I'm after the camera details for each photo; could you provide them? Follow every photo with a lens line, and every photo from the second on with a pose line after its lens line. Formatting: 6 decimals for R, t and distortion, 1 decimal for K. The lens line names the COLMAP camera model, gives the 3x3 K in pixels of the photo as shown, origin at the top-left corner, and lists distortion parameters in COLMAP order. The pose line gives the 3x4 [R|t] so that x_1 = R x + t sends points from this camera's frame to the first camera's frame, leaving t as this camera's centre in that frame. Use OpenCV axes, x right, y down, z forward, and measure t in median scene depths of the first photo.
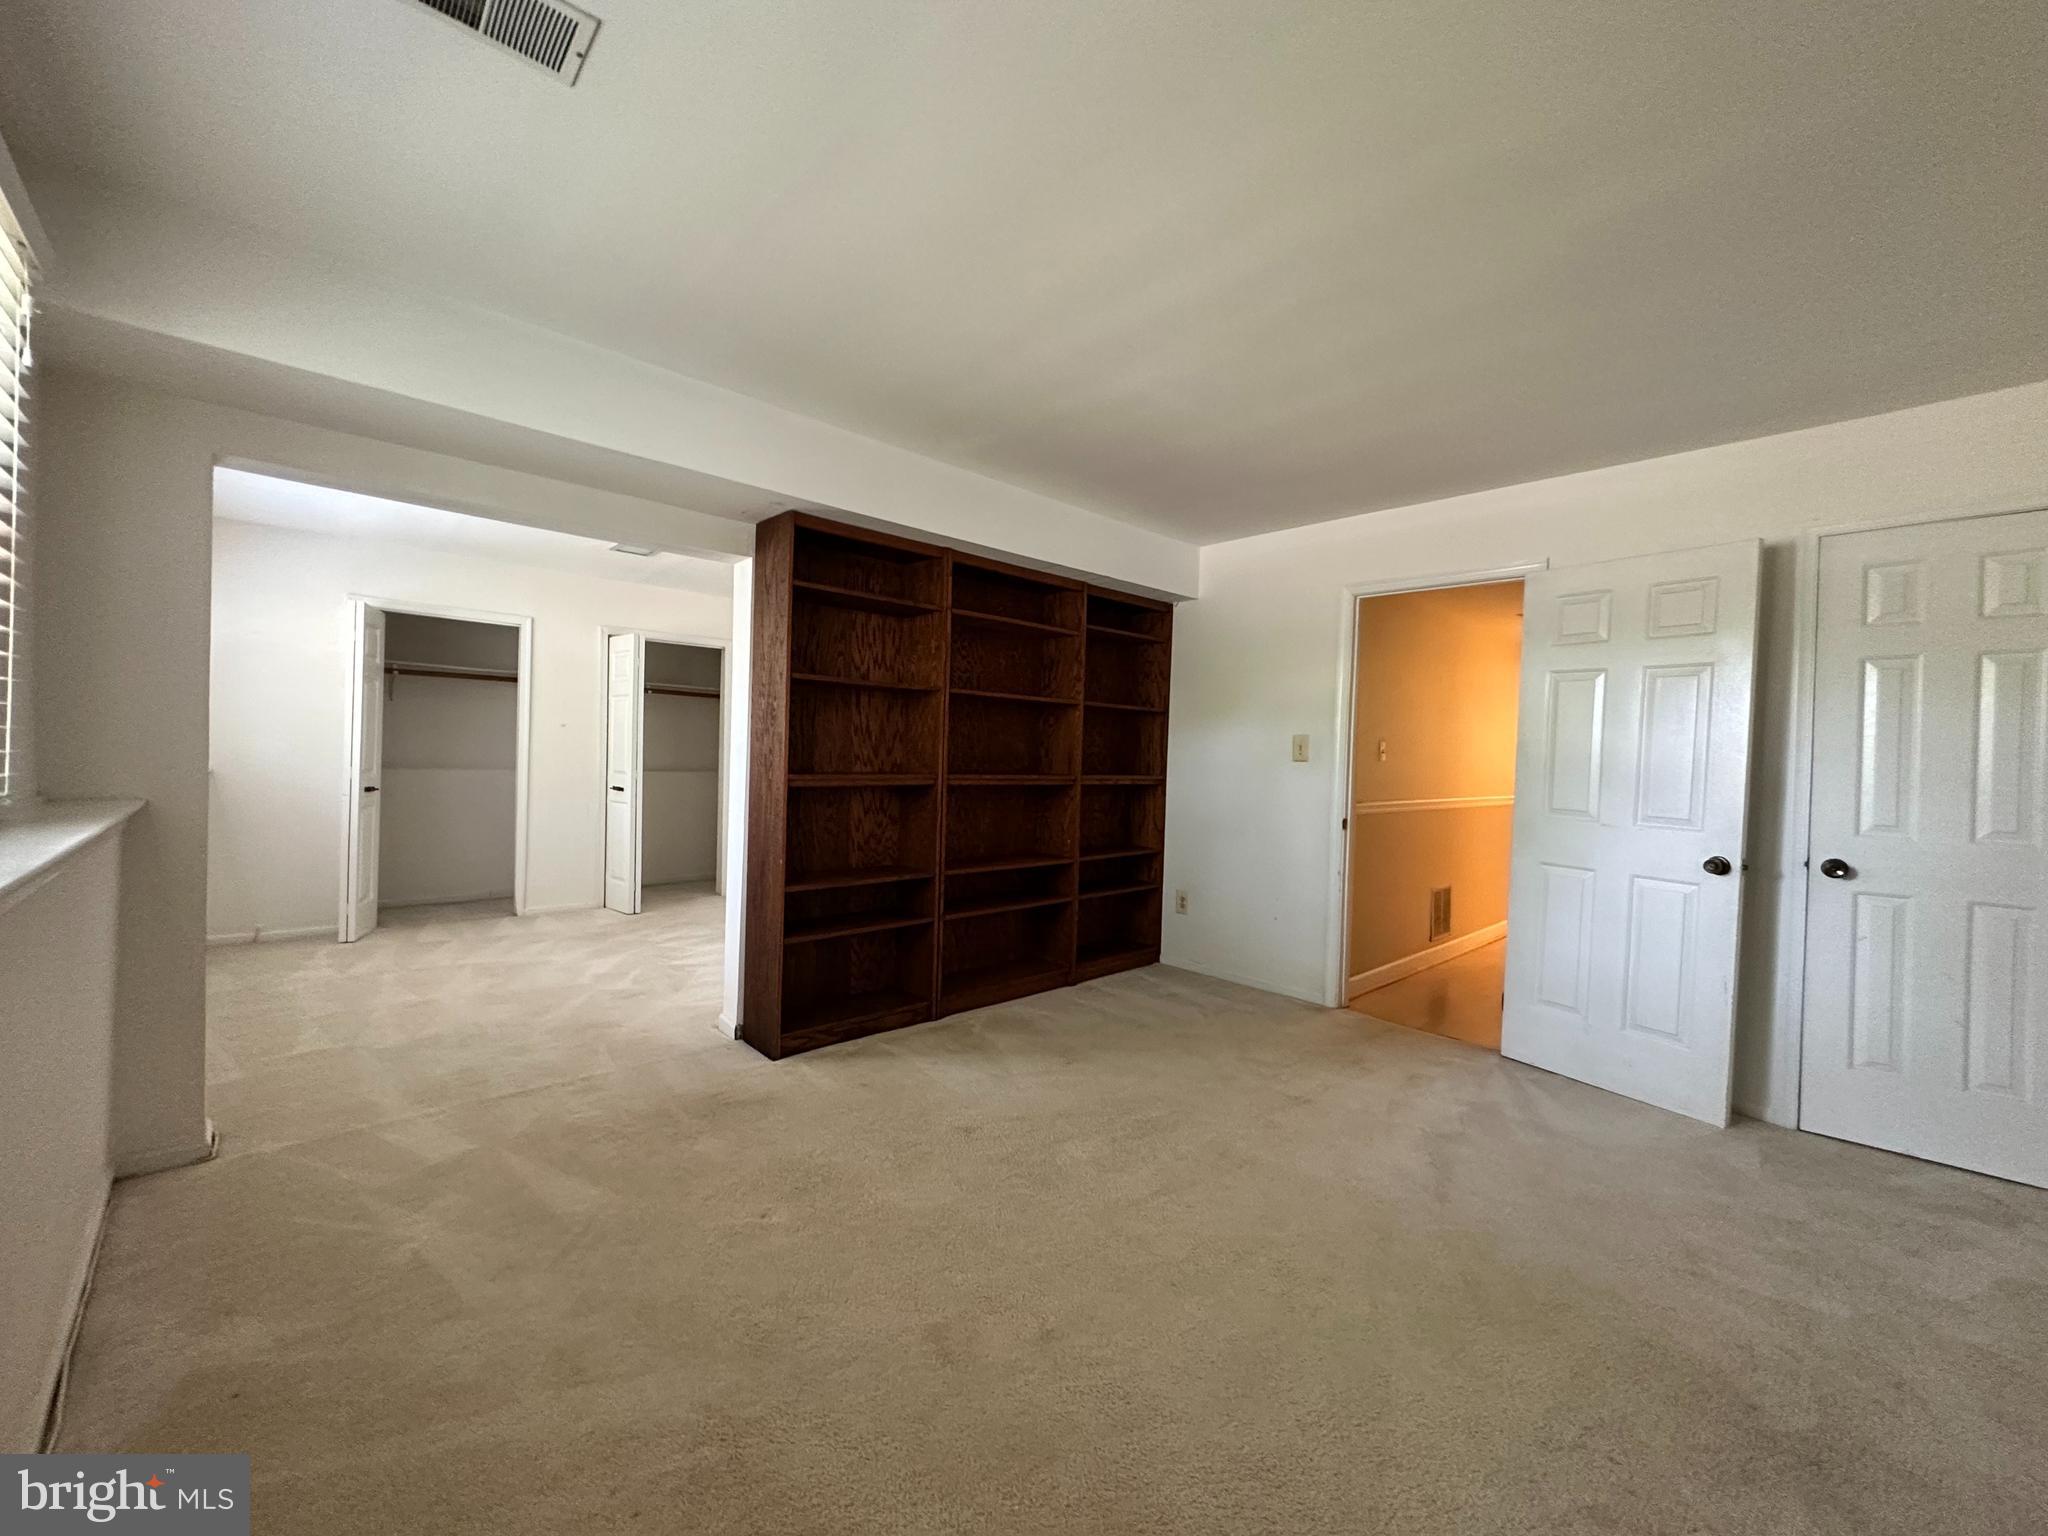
lens RADIAL K [[817.2, 0, 1025.0], [0, 817.2, 763.6], [0, 0, 1]] dist [-0.002153, 0.000223]
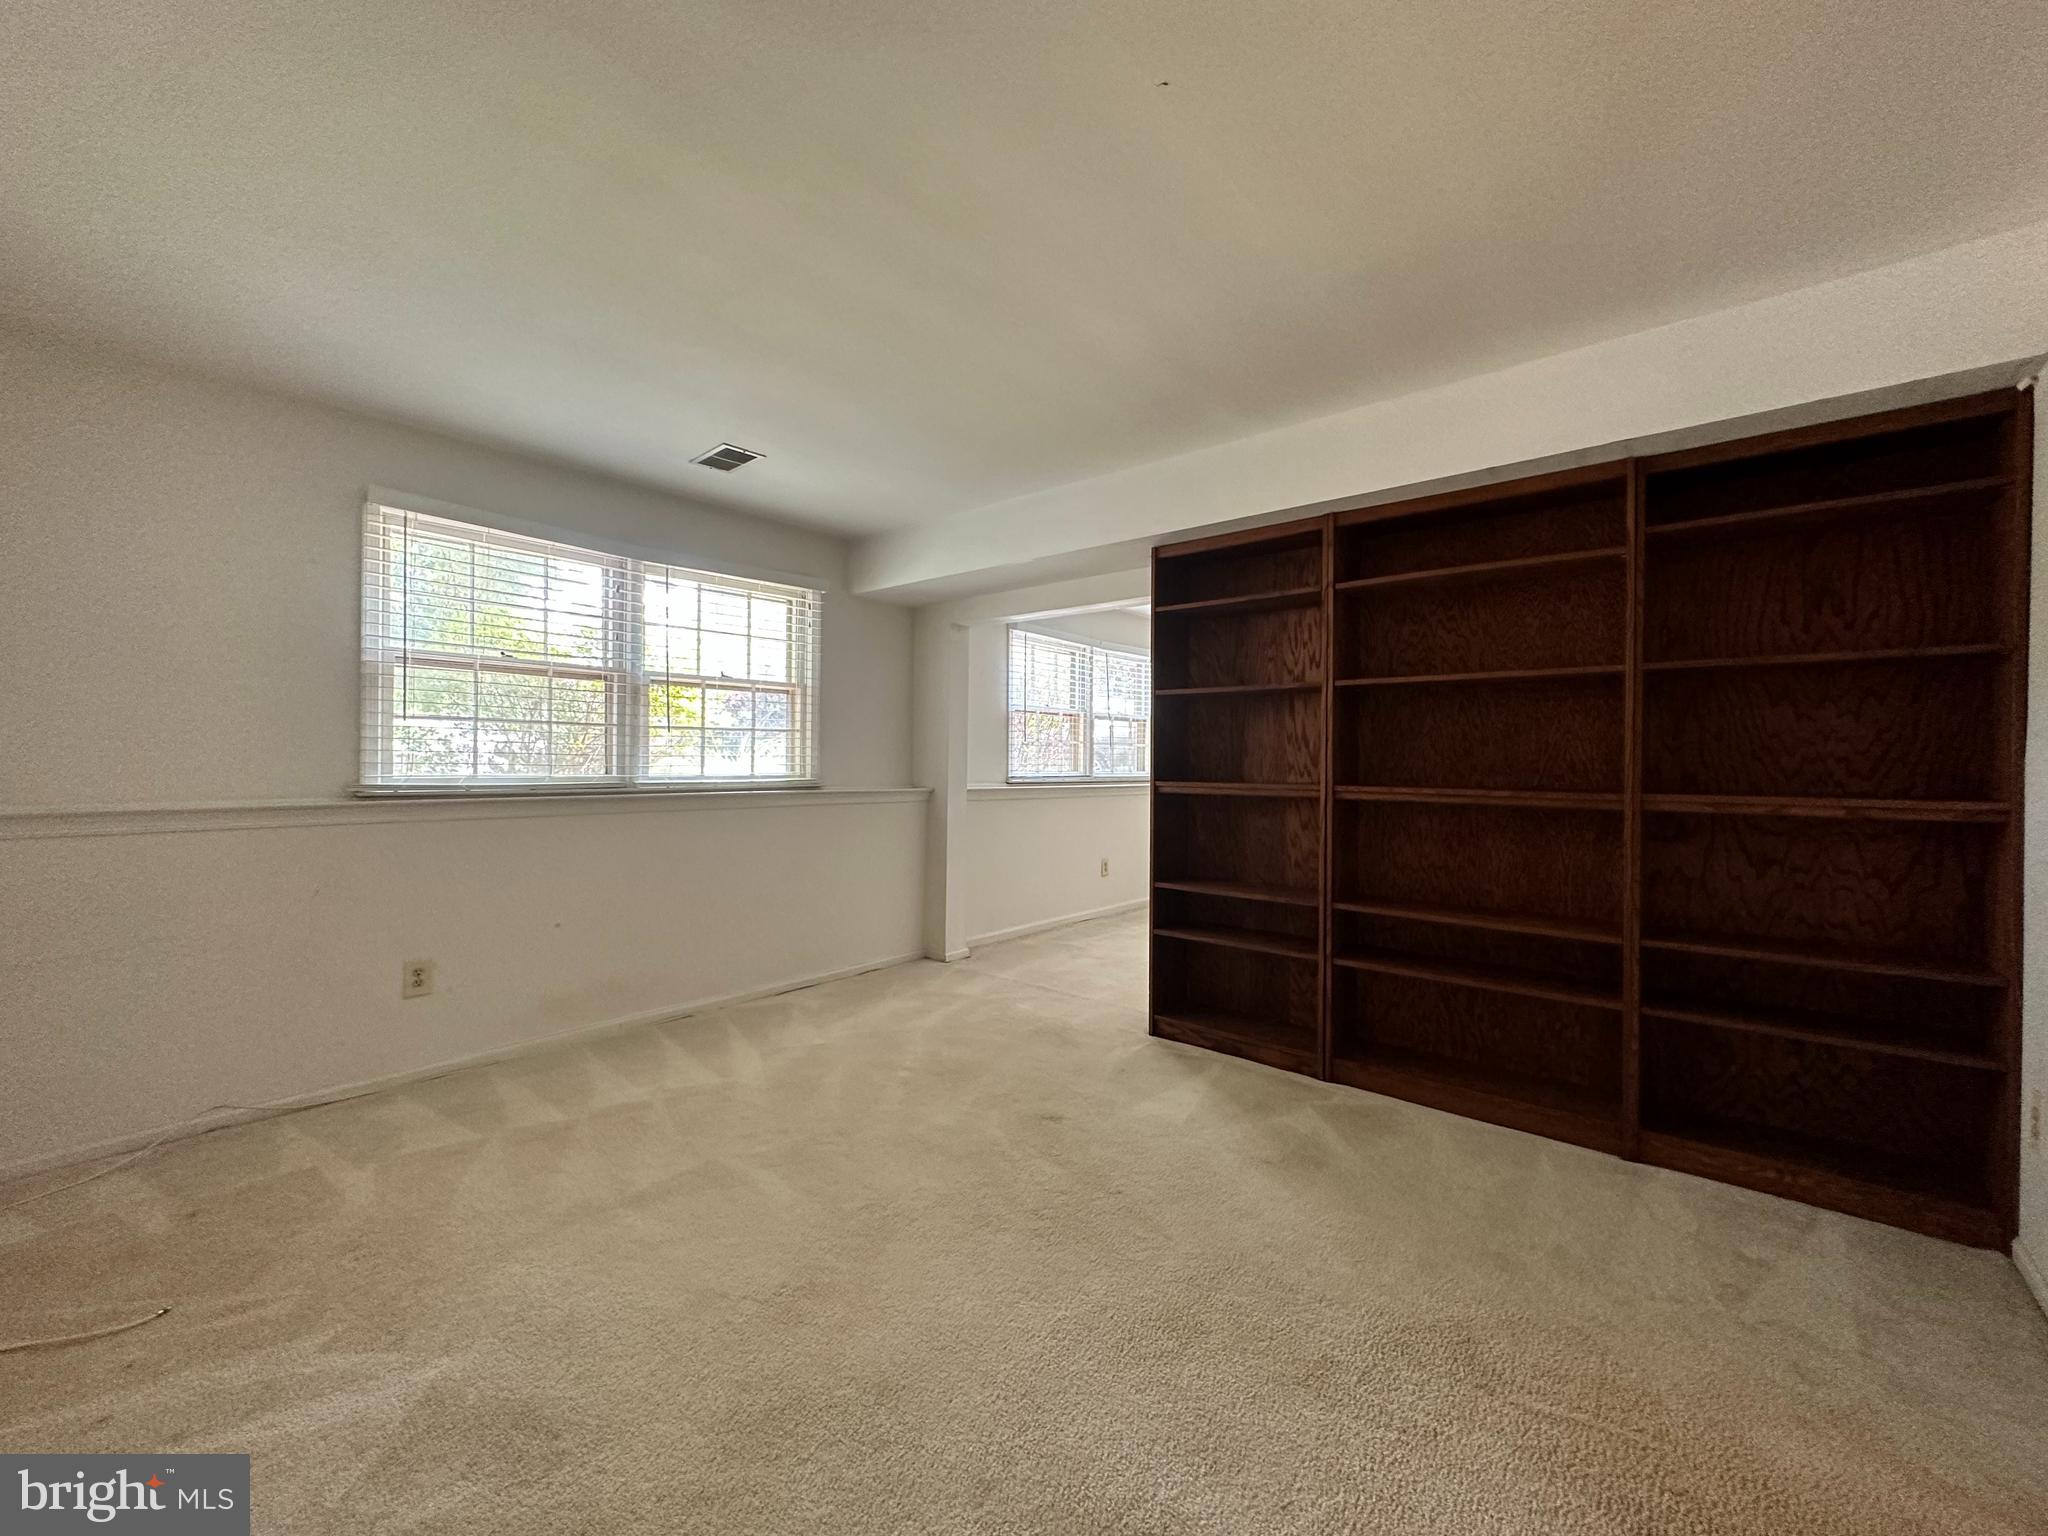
lens RADIAL K [[817.2, 0, 1032.2], [0, 817.2, 764.1], [0, 0, 1]] dist [-0.002153, 0.000223]
pose [[0.116004, -0.026199, -0.992903, 0.688439], [-0.021951, 0.999340, -0.028933, 0.023104], [0.993006, 0.025151, 0.115353, 0.603092]]
